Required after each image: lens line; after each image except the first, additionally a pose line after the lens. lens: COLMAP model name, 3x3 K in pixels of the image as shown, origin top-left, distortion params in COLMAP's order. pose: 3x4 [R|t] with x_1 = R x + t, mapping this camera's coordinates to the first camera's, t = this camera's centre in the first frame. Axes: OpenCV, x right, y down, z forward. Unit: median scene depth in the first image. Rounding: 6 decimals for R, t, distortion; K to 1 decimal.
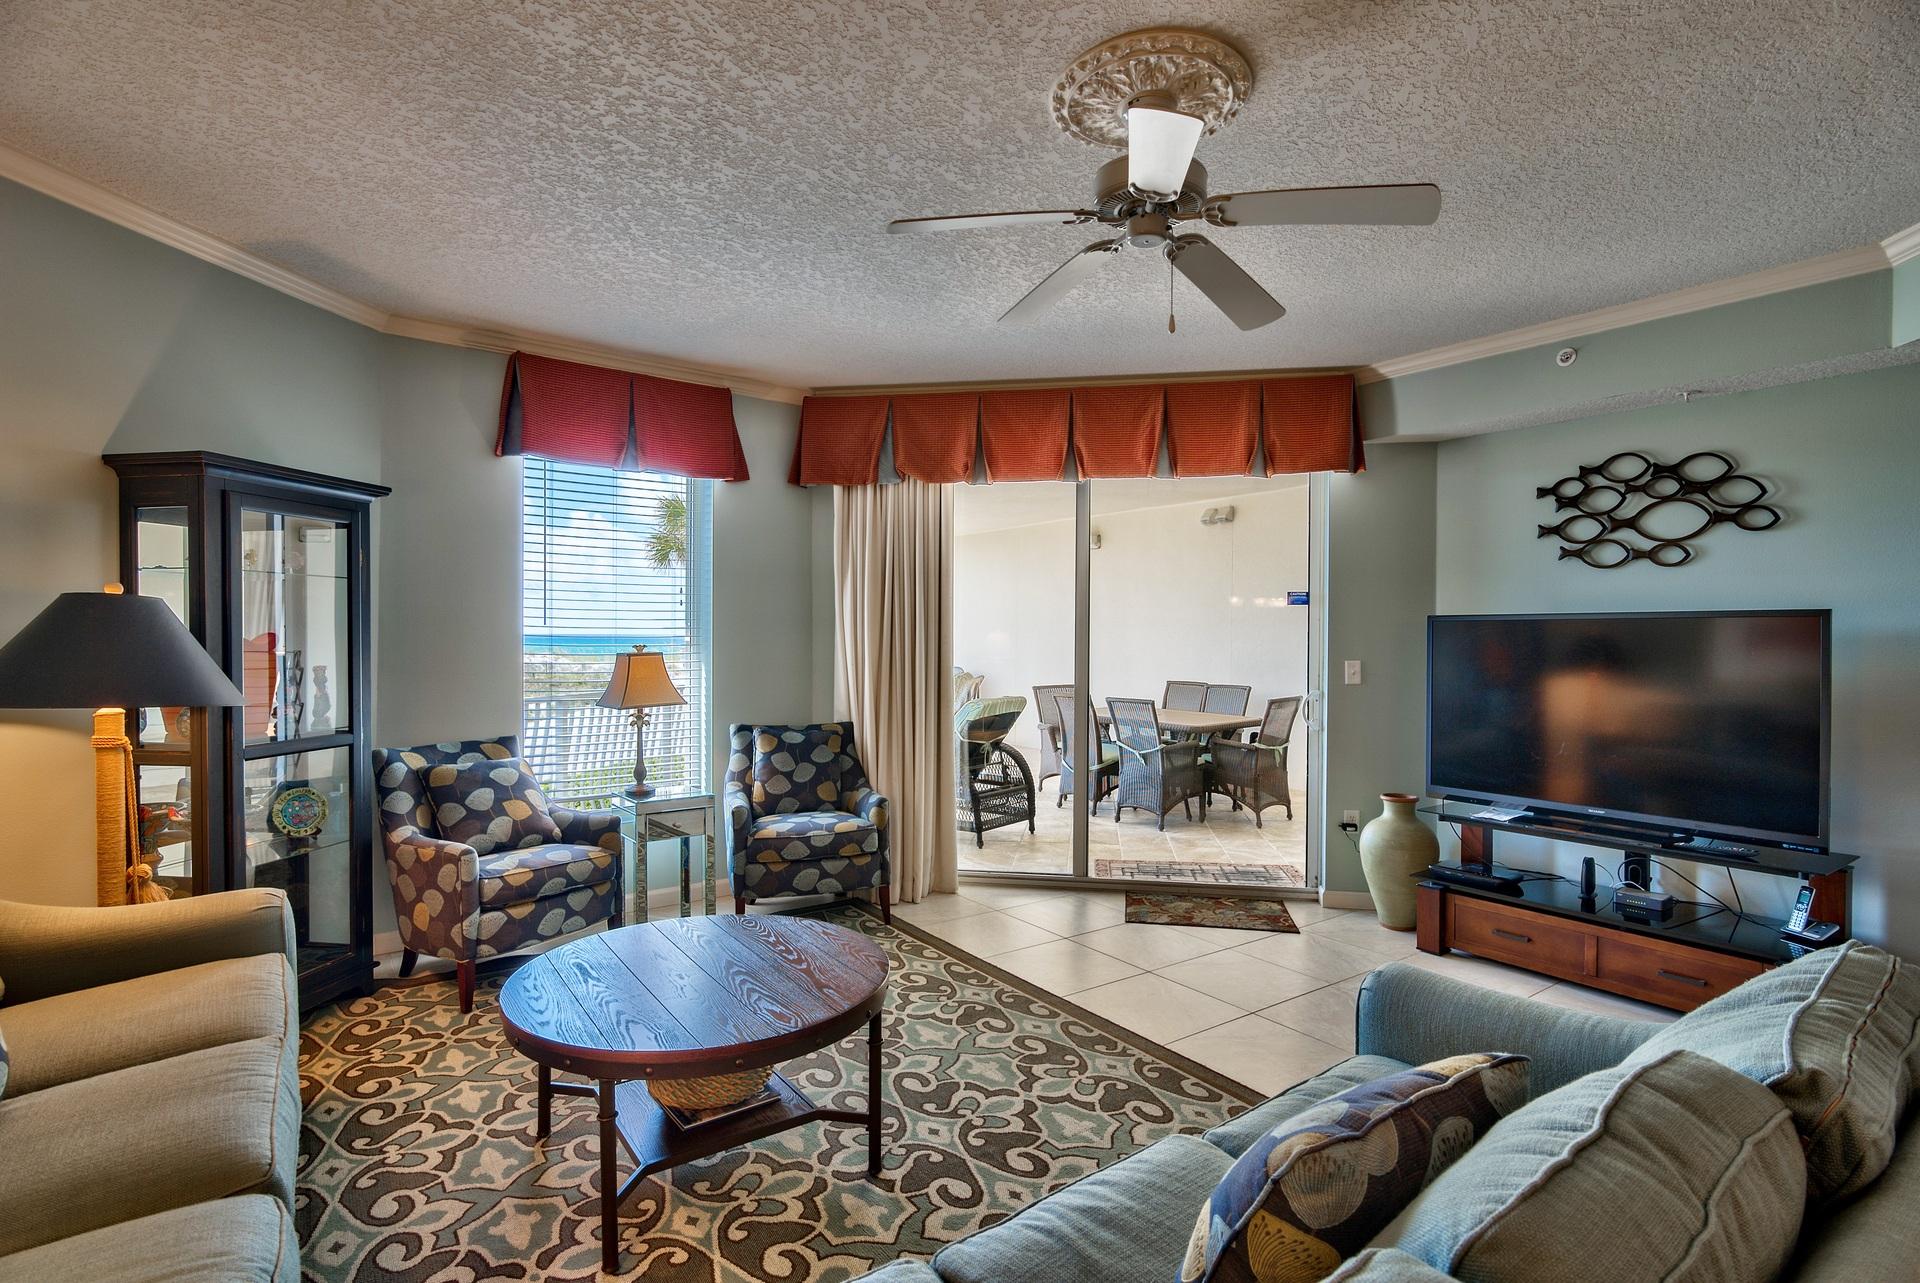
lens RADIAL K [[918.1, 0, 949.1], [0, 918.1, 644.4], [0, 0, 1]] dist [-0.000761, 0.000049]
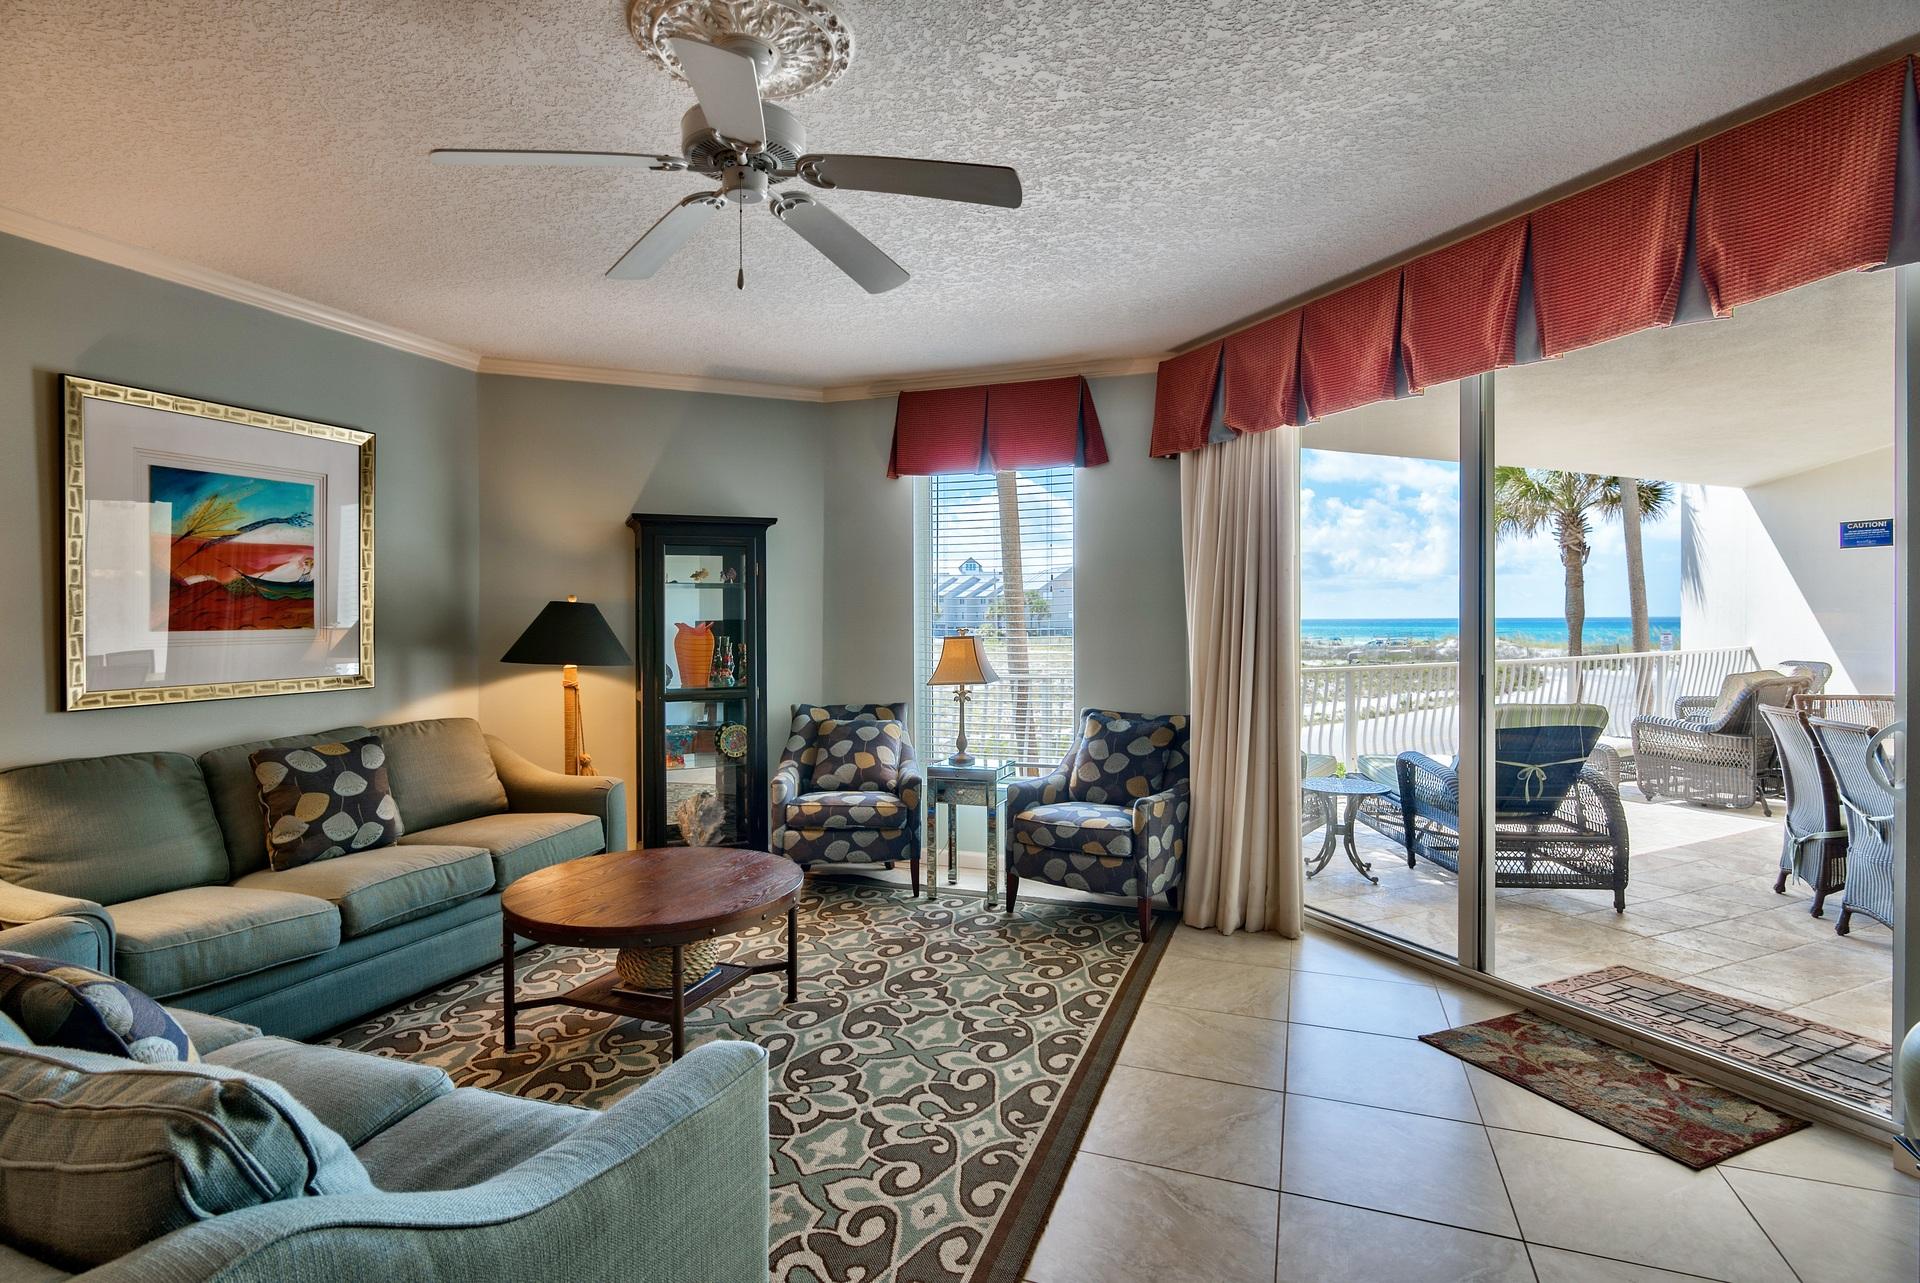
lens RADIAL K [[936.2, 0, 950.7], [0, 936.2, 626.6], [0, 0, 1]] dist [-0.001662, 0.000574]
pose [[0.557645, -0.003762, -0.830071, 0.603760], [0.002138, 0.999993, -0.003096, 0.000805], [0.830077, -0.000048, 0.557649, 0.347406]]
